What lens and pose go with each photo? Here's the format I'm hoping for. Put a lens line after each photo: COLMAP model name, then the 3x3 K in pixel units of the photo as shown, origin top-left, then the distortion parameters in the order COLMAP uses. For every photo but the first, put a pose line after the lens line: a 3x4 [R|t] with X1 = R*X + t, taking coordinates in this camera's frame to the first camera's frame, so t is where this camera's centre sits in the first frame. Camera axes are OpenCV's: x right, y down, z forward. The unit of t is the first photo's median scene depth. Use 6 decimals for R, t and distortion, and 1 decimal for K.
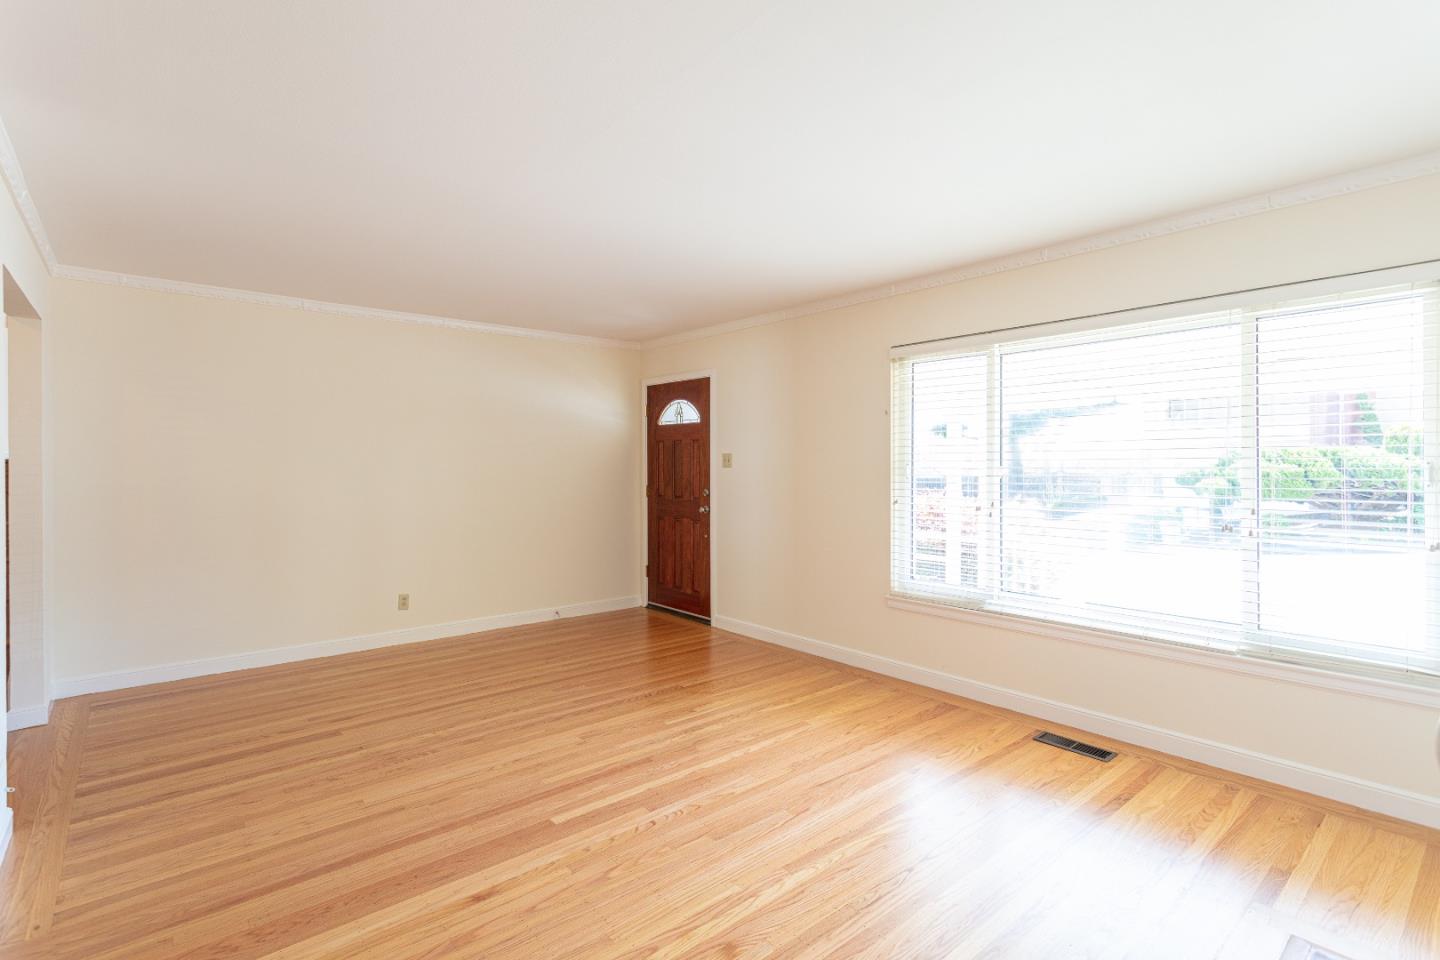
lens RADIAL K [[684.6, 0, 713.6], [0, 684.6, 466.7], [0, 0, 1]] dist [0.000147, 0.000353]
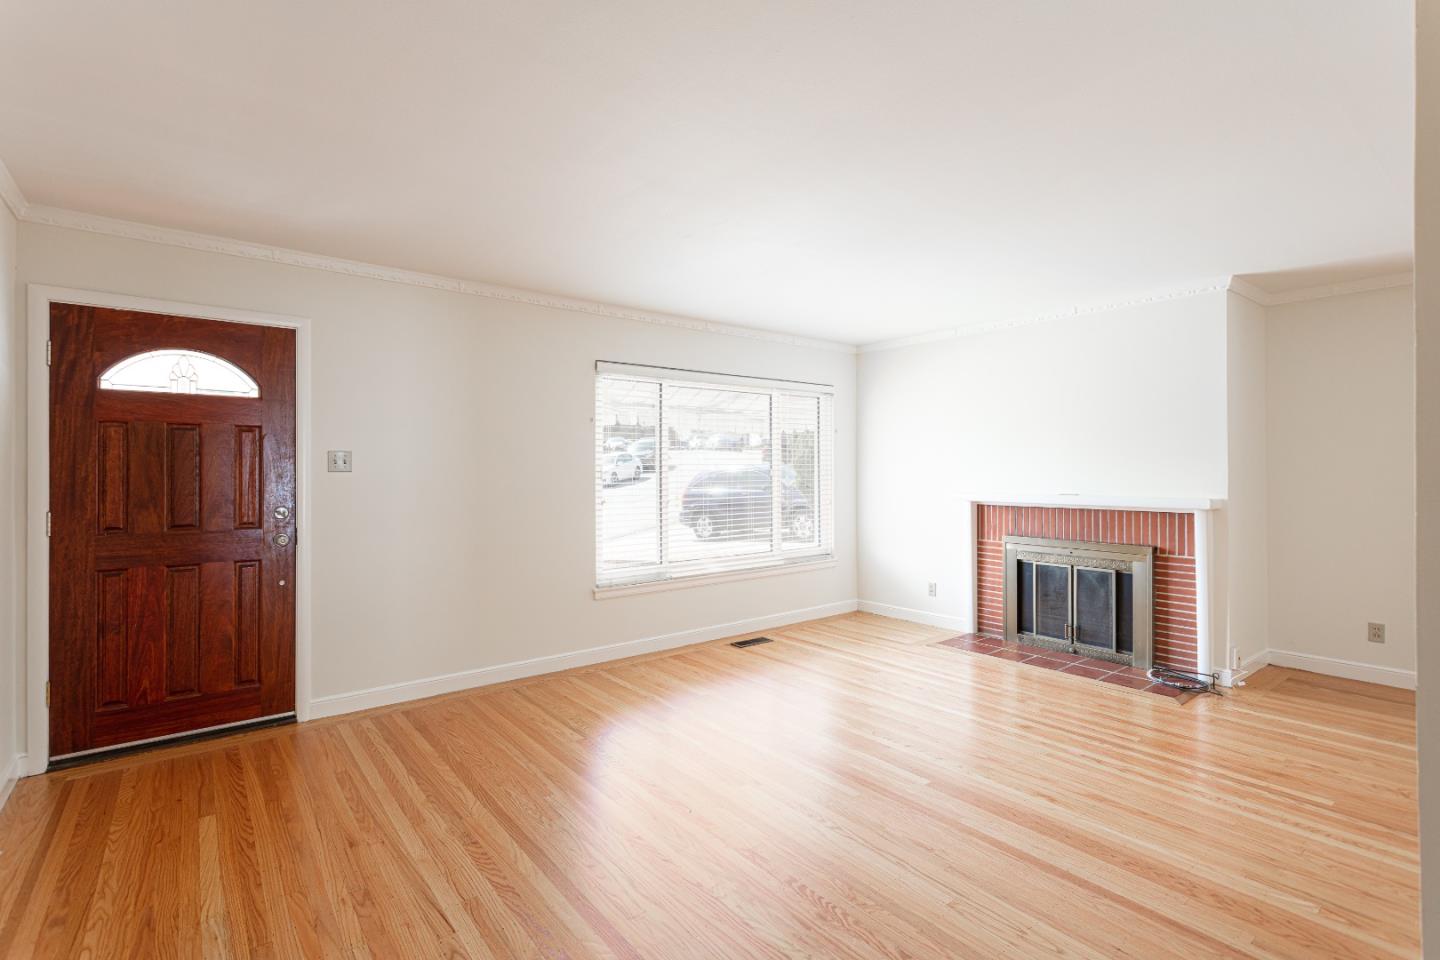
lens RADIAL K [[671.0, 0, 712.6], [0, 671.0, 469.1], [0, 0, 1]] dist [-0.000641, 0.000922]
pose [[0.041292, 0.003096, 0.999142, -0.940536], [0.007248, 0.999968, -0.003398, 0.004063], [-0.999121, 0.007382, 0.041269, 0.909346]]
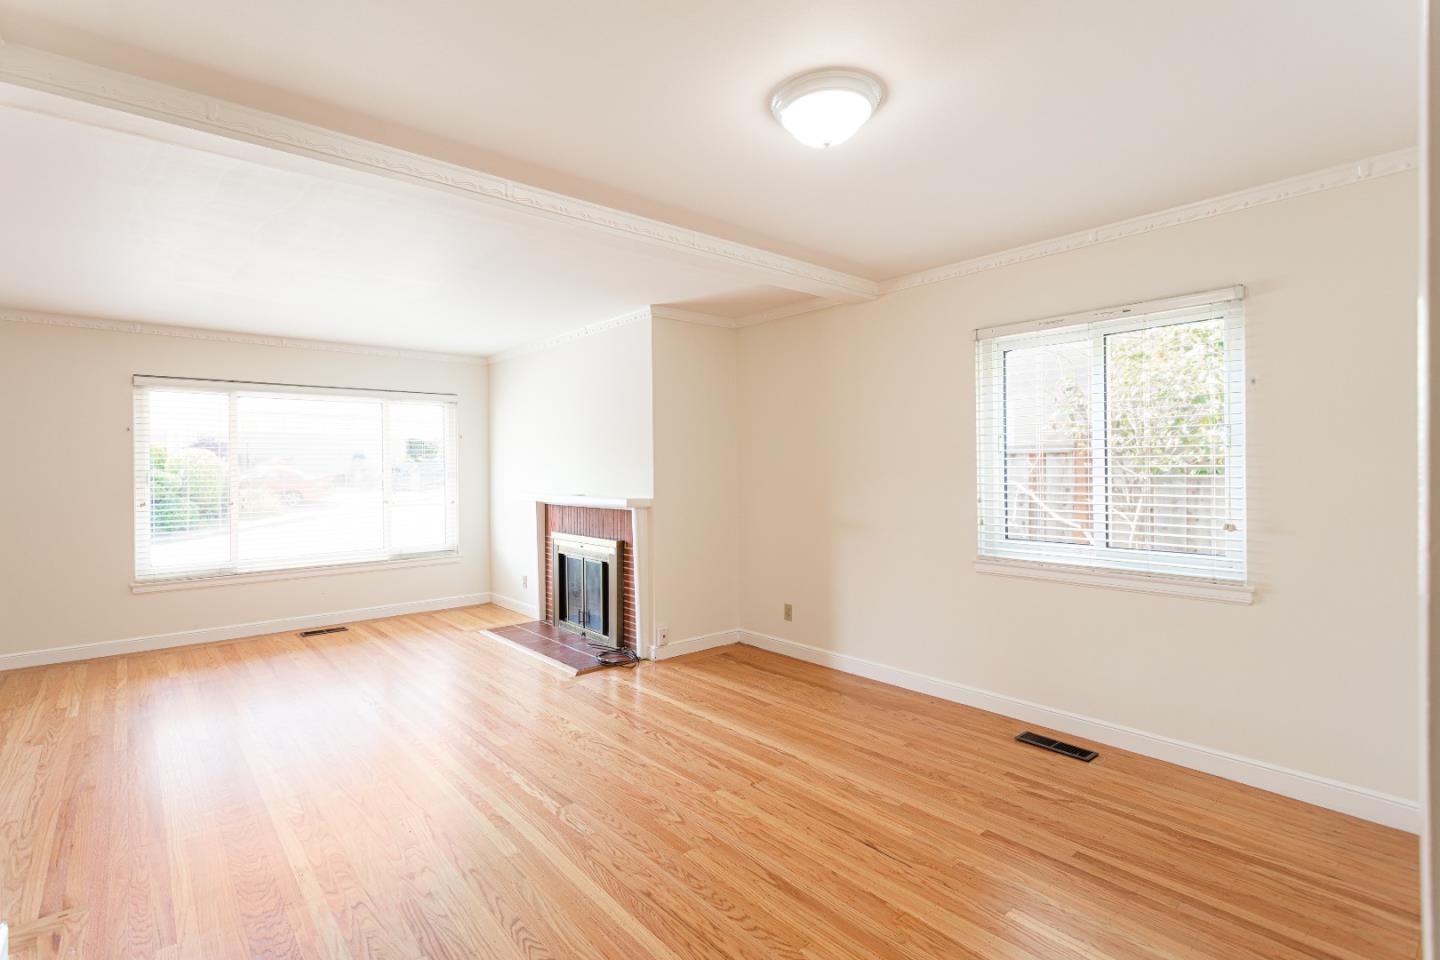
lens RADIAL K [[688.5, 0, 713.7], [0, 688.5, 468.8], [0, 0, 1]] dist [0.006281, 0.001225]
pose [[-0.000711, -0.000711, 0.999999, -1.109894], [0.012438, 0.999922, 0.000719, -0.000271], [-0.999922, 0.012439, -0.000702, -0.002302]]
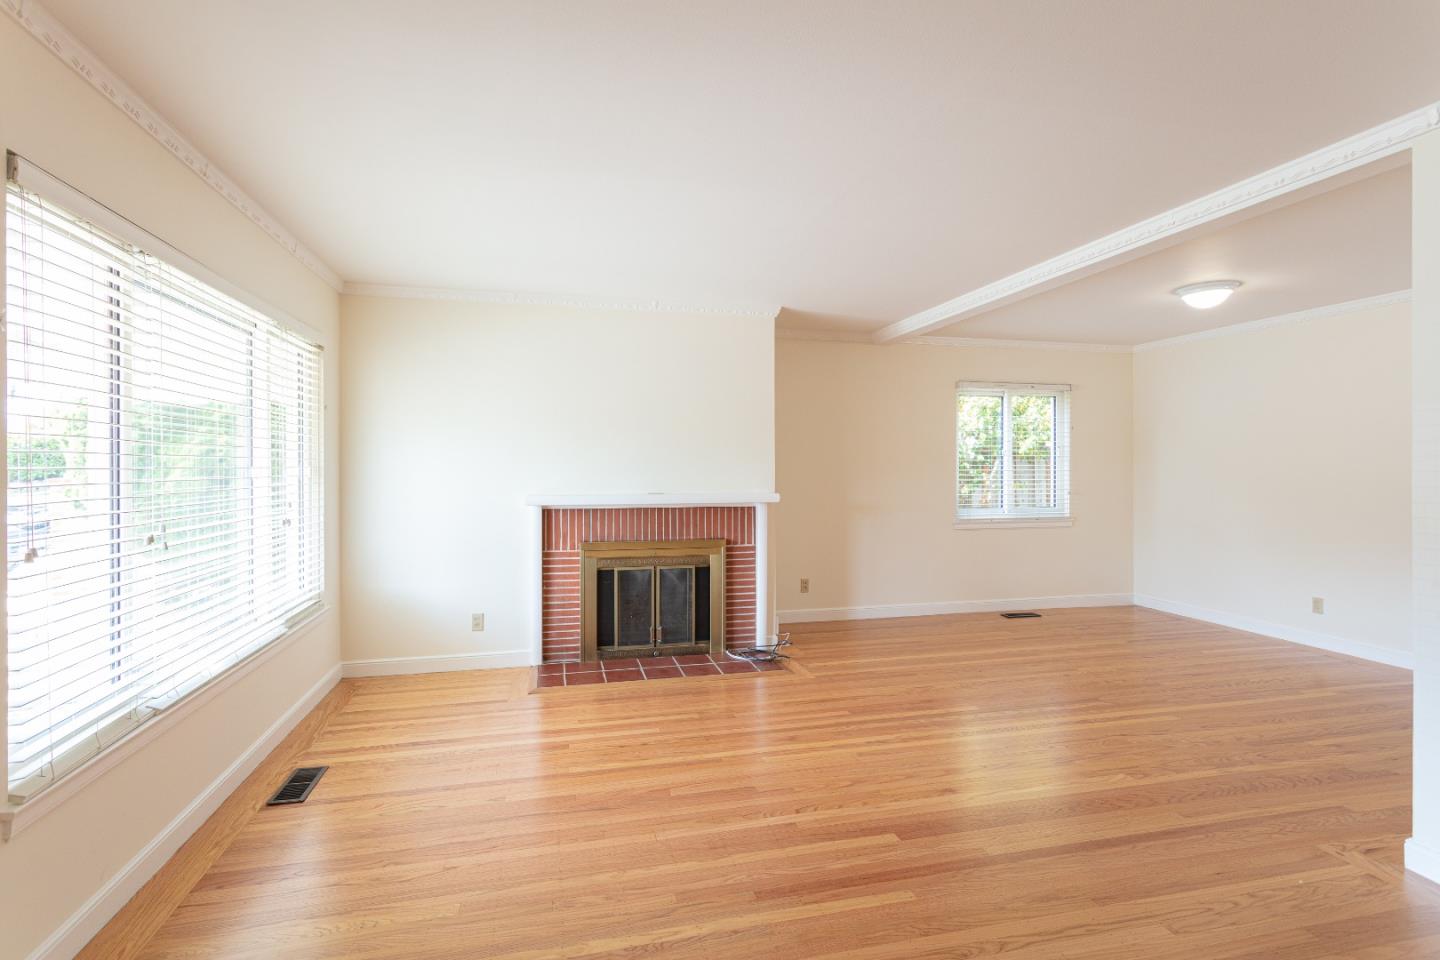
lens RADIAL K [[688.5, 0, 713.7], [0, 688.5, 468.8], [0, 0, 1]] dist [0.006281, 0.001225]
pose [[-0.893403, 0.001122, 0.449254, -0.305710], [0.003317, 0.999986, 0.004100, 0.002237], [-0.449243, 0.005153, -0.893395, 1.372780]]
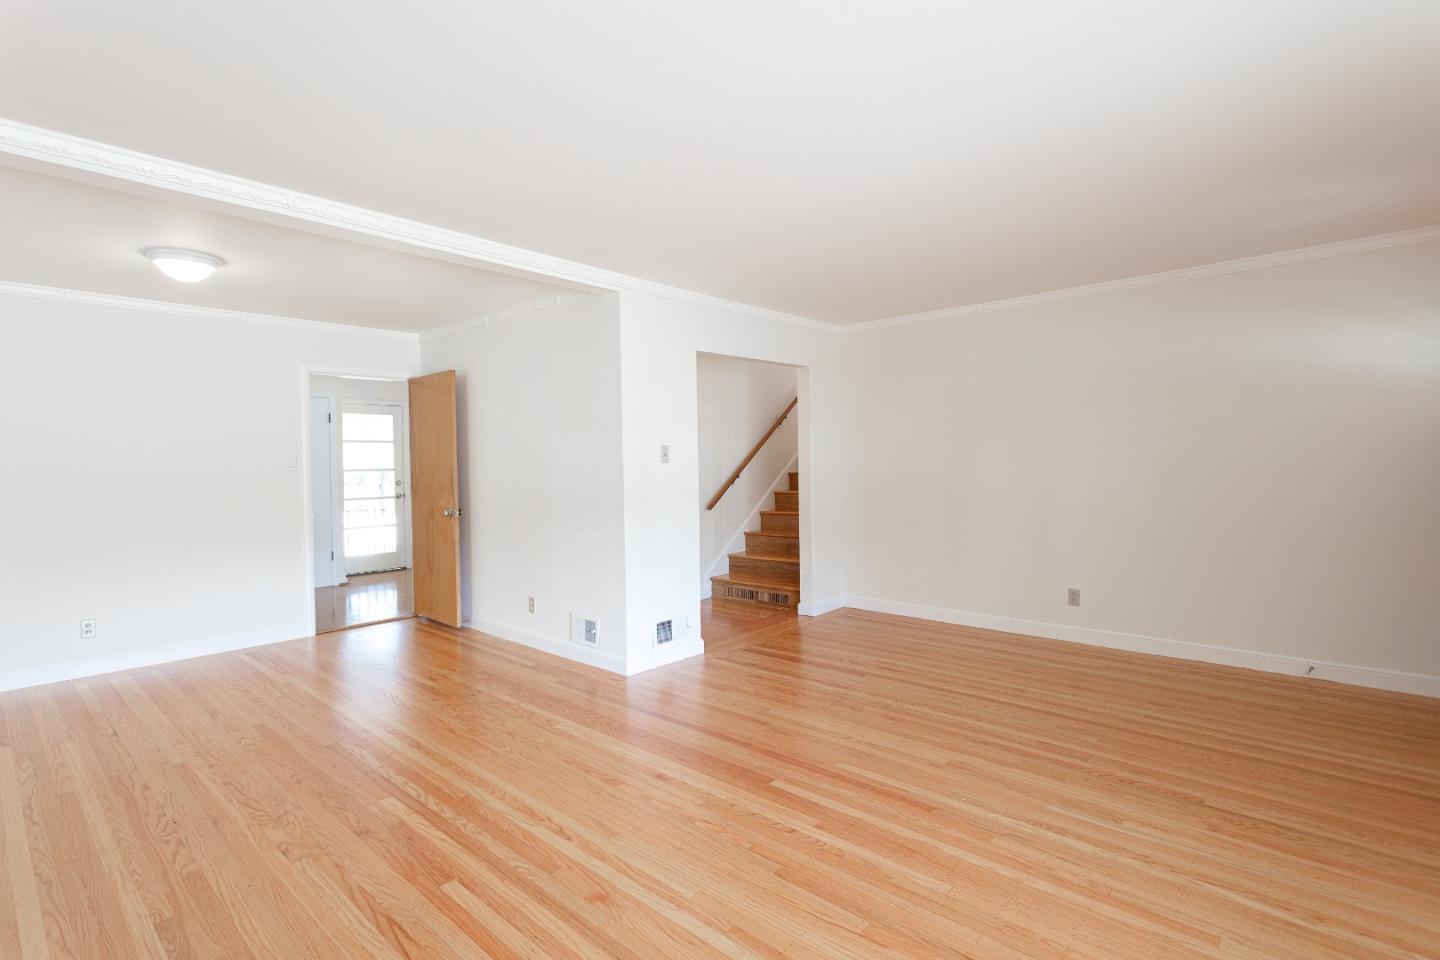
lens RADIAL K [[688.5, 0, 713.7], [0, 688.5, 468.8], [0, 0, 1]] dist [0.006281, 0.001225]
pose [[0.128066, 0.008909, -0.991726, 0.583427], [0.013410, 0.999853, 0.010713, 0.005427], [0.991675, -0.014671, 0.127927, 0.540975]]
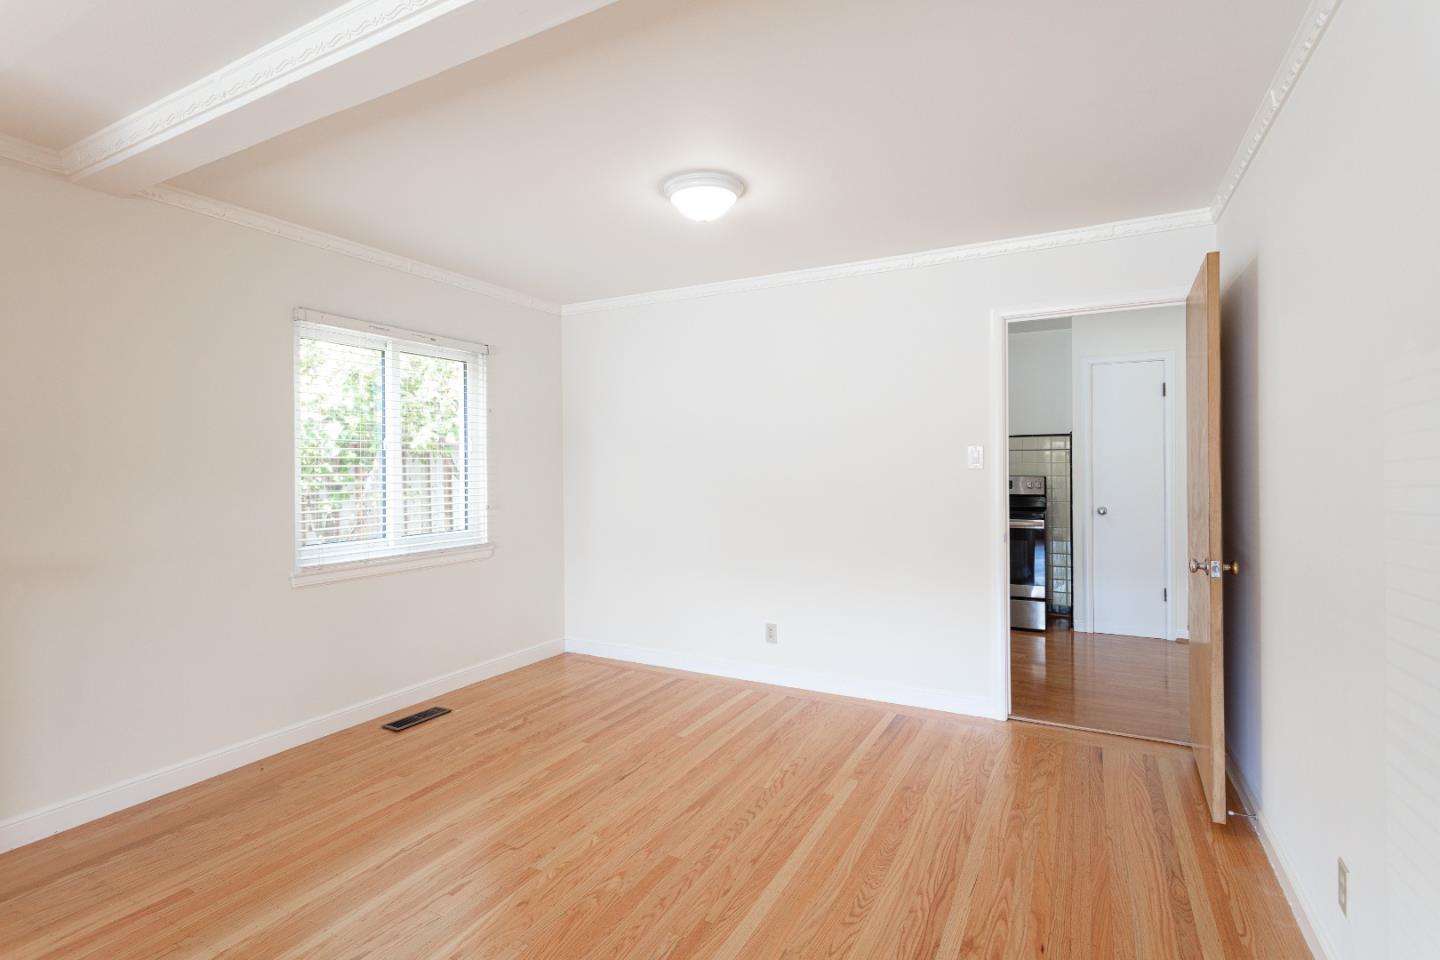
lens RADIAL K [[684.6, 0, 713.6], [0, 684.6, 466.7], [0, 0, 1]] dist [0.000147, 0.000353]
pose [[-0.930938, 0.007687, -0.365096, -0.259696], [0.006999, 0.999970, 0.003209, 0.004146], [0.365110, 0.000432, -0.930964, 0.623034]]
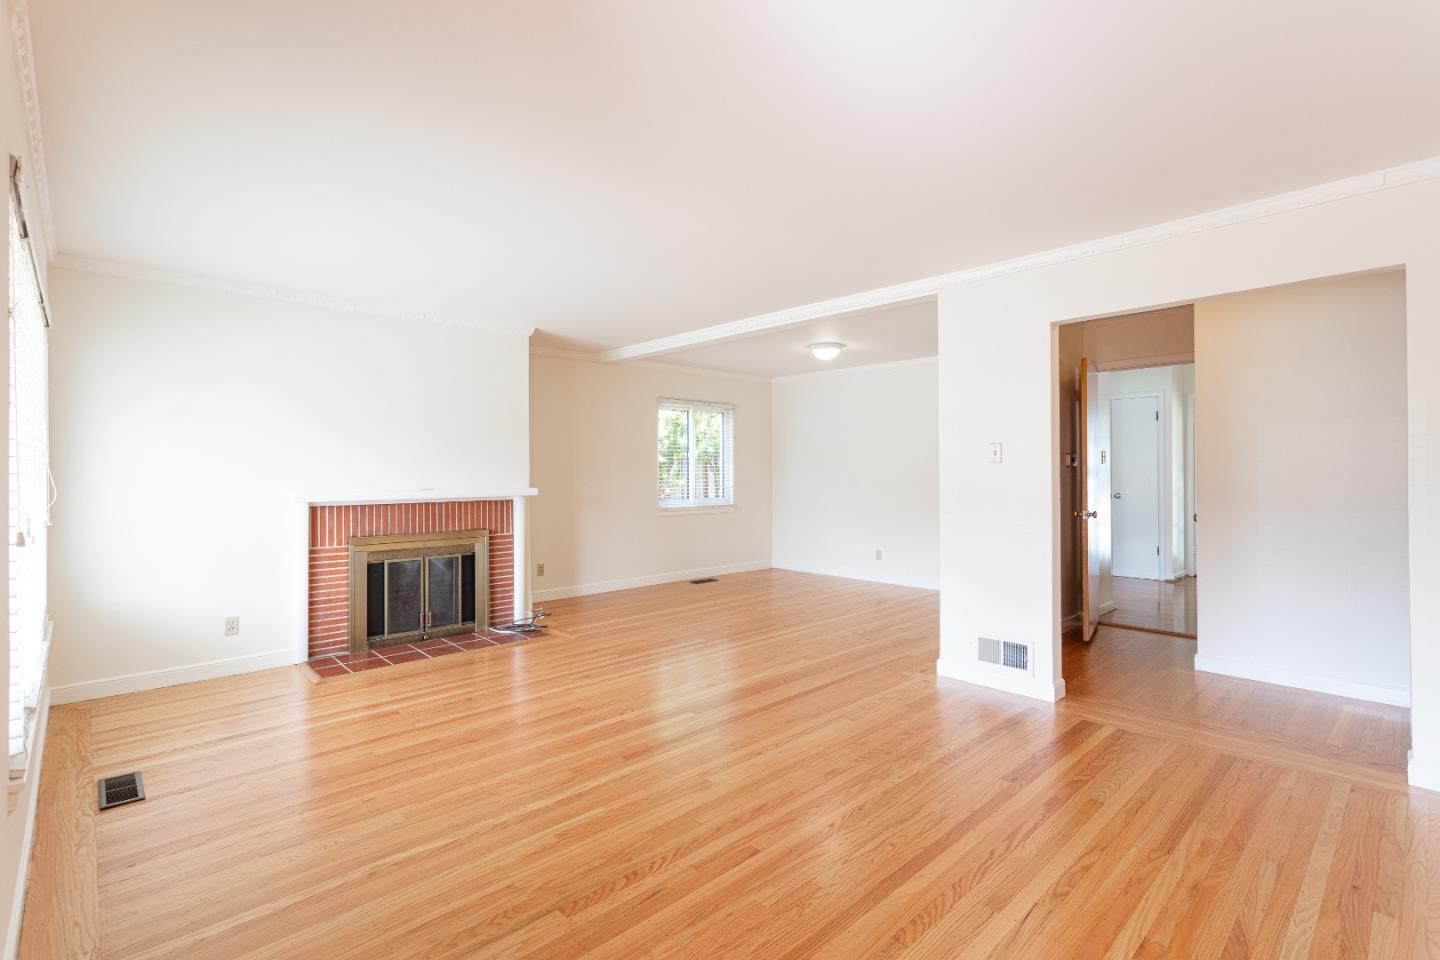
lens RADIAL K [[671.0, 0, 712.6], [0, 671.0, 469.1], [0, 0, 1]] dist [-0.000641, 0.000922]
pose [[-0.998785, 0.005101, -0.049015, -0.145996], [0.005057, 0.999987, 0.001027, 0.013723], [0.049020, 0.000778, -0.998797, 1.653132]]
